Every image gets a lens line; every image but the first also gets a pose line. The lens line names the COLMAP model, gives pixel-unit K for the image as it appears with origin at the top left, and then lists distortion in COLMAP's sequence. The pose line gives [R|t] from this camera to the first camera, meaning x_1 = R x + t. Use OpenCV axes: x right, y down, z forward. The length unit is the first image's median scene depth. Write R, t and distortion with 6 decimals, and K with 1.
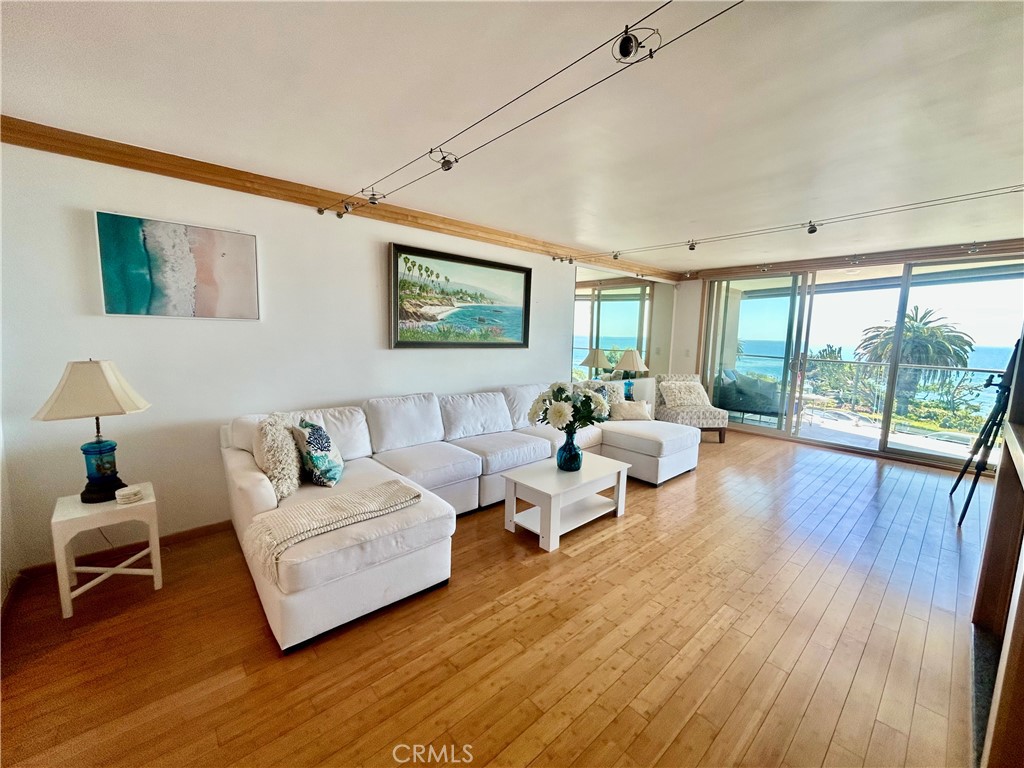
lens RADIAL K [[406.8, 0, 512.0], [0, 406.8, 384.0], [0, 0, 1]] dist [0.000333, 0.000270]
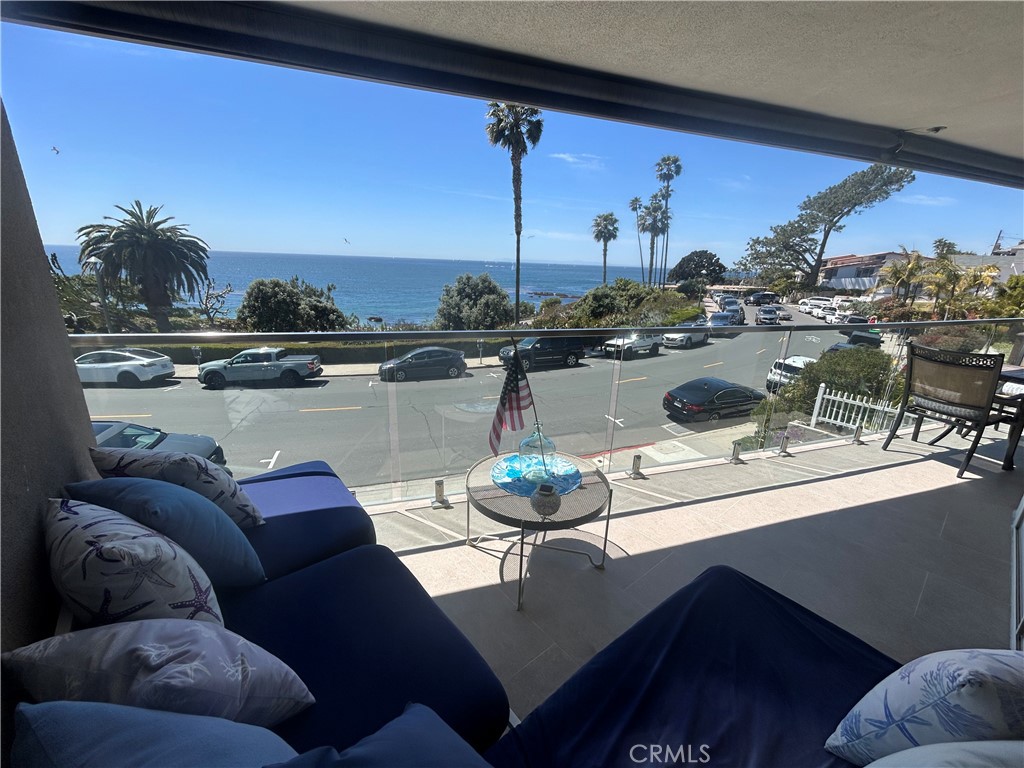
lens RADIAL K [[411.5, 0, 514.8], [0, 411.5, 383.1], [0, 0, 1]] dist [-0.001062, 0.000344]
pose [[0.023796, -0.305893, 0.951768, 0.889747], [0.086803, 0.949075, 0.302857, -0.229416], [-0.995941, 0.075410, 0.049137, 1.848646]]
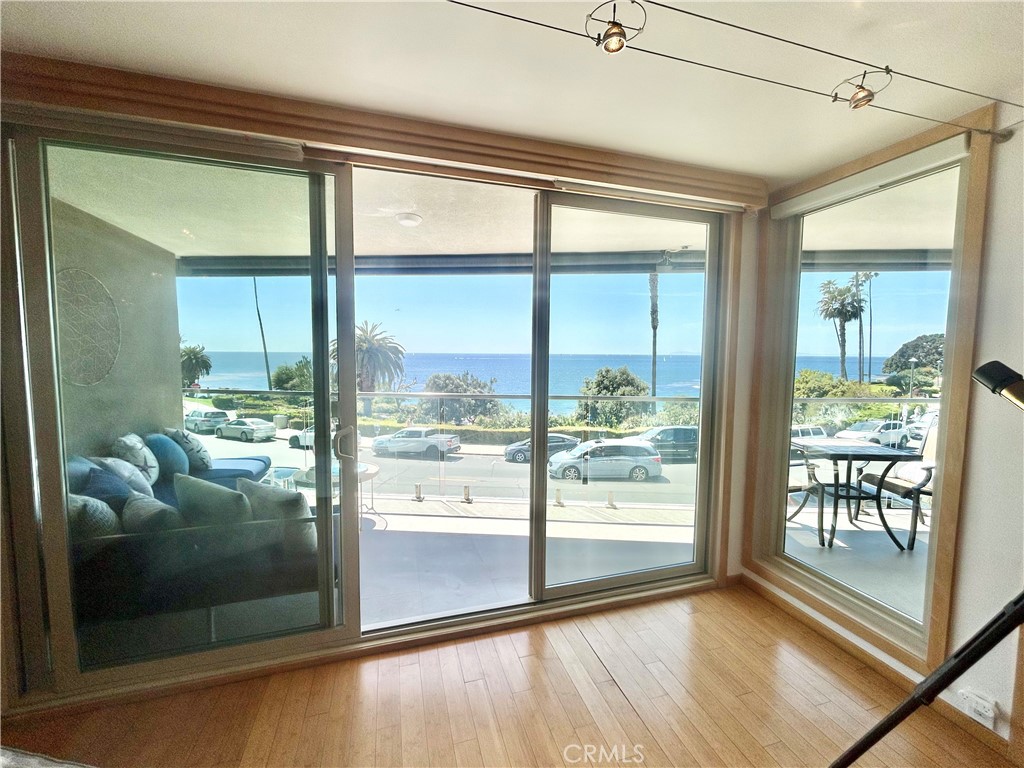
lens RADIAL K [[414.5, 0, 514.9], [0, 414.5, 383.3], [0, 0, 1]] dist [0.000217, 0.000624]
pose [[0.416958, -0.087116, 0.904741, 0.677093], [0.114040, 0.992545, 0.043015, -0.143635], [-0.901743, 0.085241, 0.423785, 1.055559]]
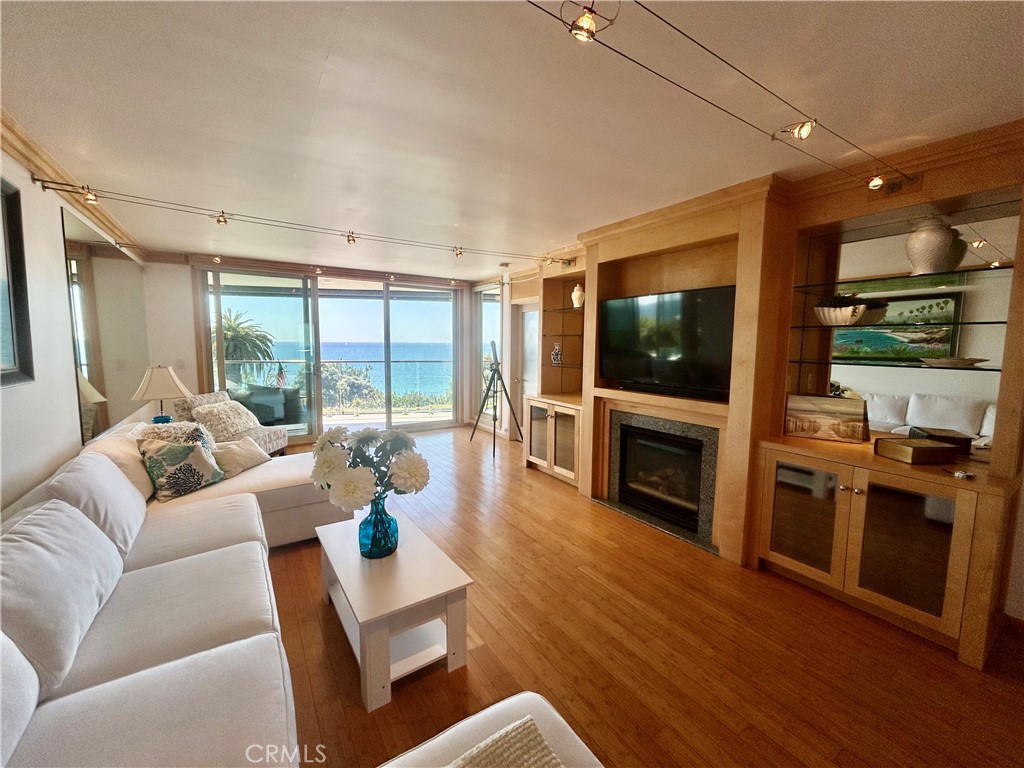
lens RADIAL K [[413.3, 0, 512.0], [0, 413.3, 384.0], [0, 0, 1]] dist [-0.001091, 0.000215]
pose [[0.146422, -0.121566, 0.981724, -0.362586], [0.119404, 0.987336, 0.104452, -0.082734], [-0.981989, 0.101928, 0.159084, 0.526548]]
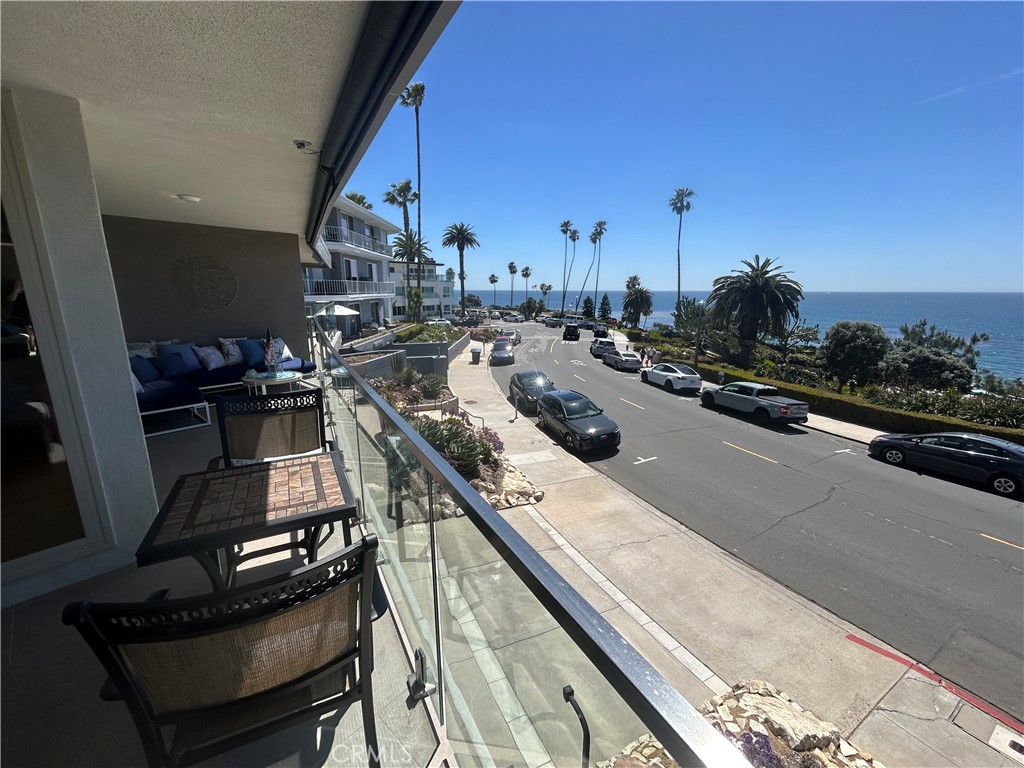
lens RADIAL K [[411.5, 0, 514.8], [0, 411.5, 383.1], [0, 0, 1]] dist [-0.001062, 0.000344]
pose [[0.990384, -0.050069, 0.128968, 1.998777], [0.036647, 0.993858, 0.104423, -0.041973], [-0.133404, -0.098693, 0.986135, 0.331196]]
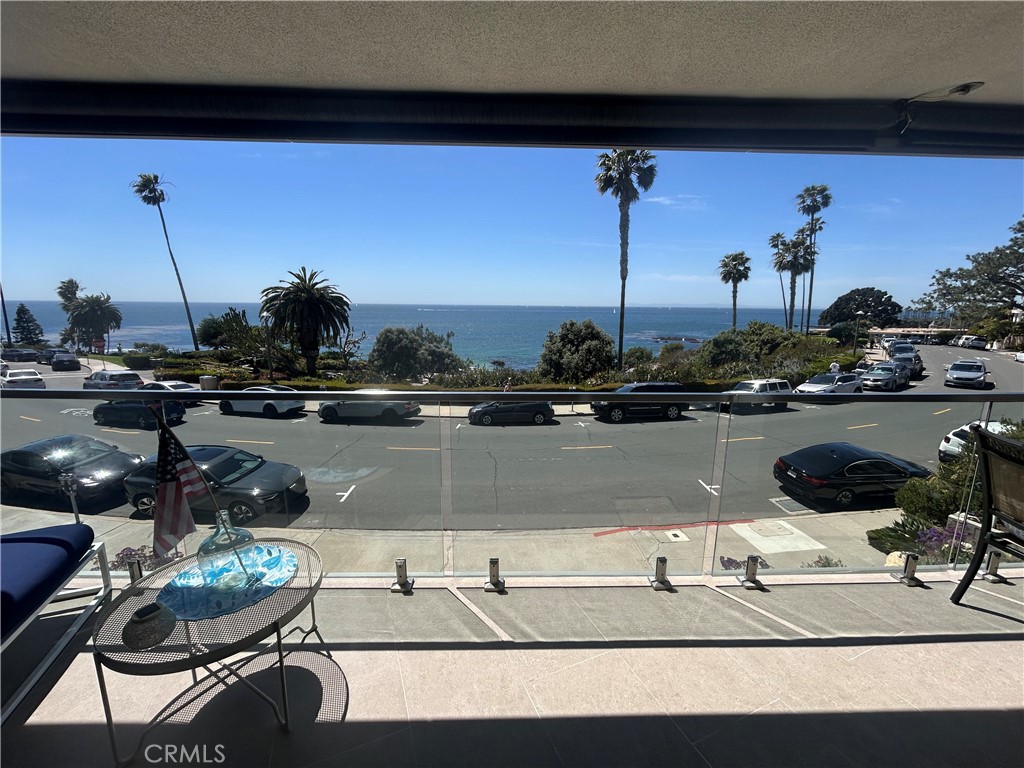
lens RADIAL K [[414.5, 0, 514.9], [0, 414.5, 383.3], [0, 0, 1]] dist [0.000217, 0.000624]
pose [[0.311222, -0.197308, 0.929629, 1.103488], [0.113798, 0.978909, 0.169670, -0.186336], [-0.943499, 0.052985, 0.327111, 1.427455]]
